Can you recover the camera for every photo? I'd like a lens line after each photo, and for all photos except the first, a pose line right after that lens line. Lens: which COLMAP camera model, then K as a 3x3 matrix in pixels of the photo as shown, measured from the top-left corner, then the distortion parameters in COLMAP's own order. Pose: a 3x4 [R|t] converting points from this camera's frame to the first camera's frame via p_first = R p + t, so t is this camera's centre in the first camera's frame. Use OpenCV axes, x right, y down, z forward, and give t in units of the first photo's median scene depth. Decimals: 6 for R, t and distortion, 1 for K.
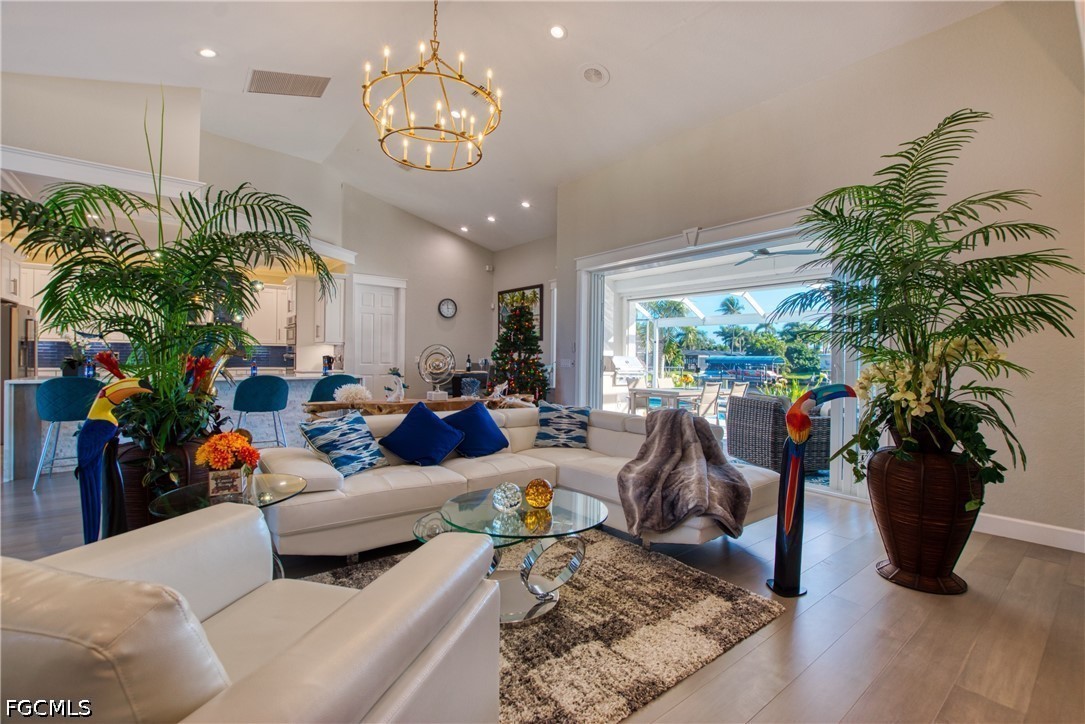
lens RADIAL K [[474.3, 0, 547.3], [0, 474.3, 358.5], [0, 0, 1]] dist [-0.000595, -0.000005]
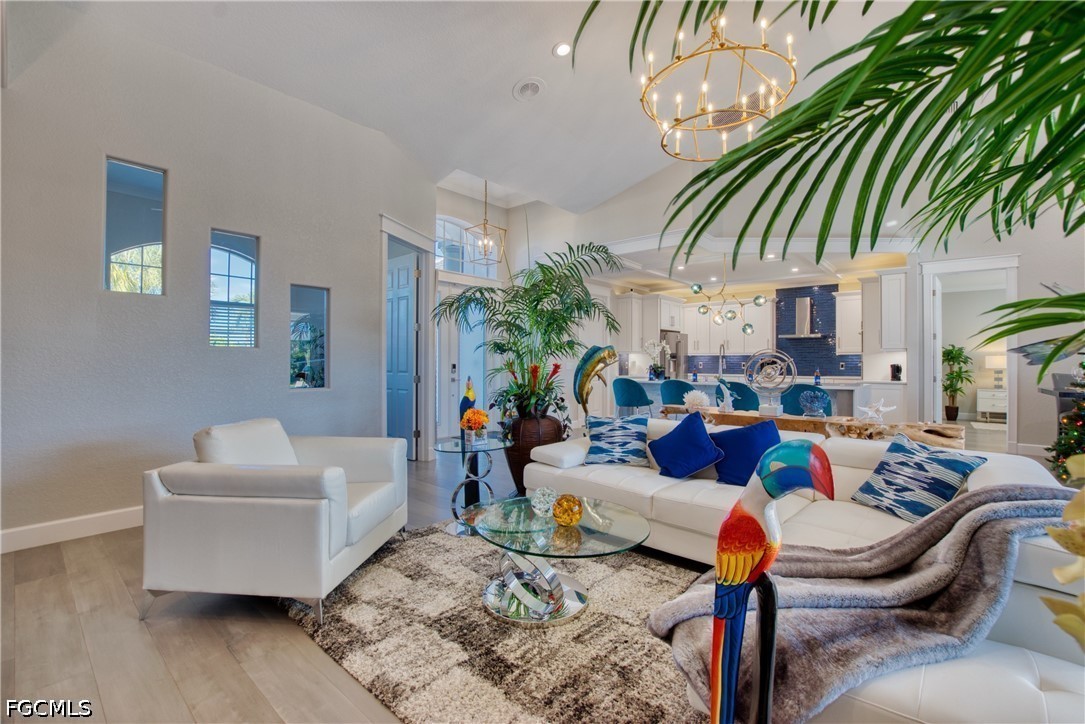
lens RADIAL K [[474.3, 0, 547.8], [0, 474.3, 363.0], [0, 0, 1]] dist [-0.000595, -0.000005]
pose [[0.186800, -0.016268, -0.982263, 0.842115], [-0.001903, 0.999855, -0.016921, 0.019473], [0.982396, 0.005030, 0.186742, 0.764938]]
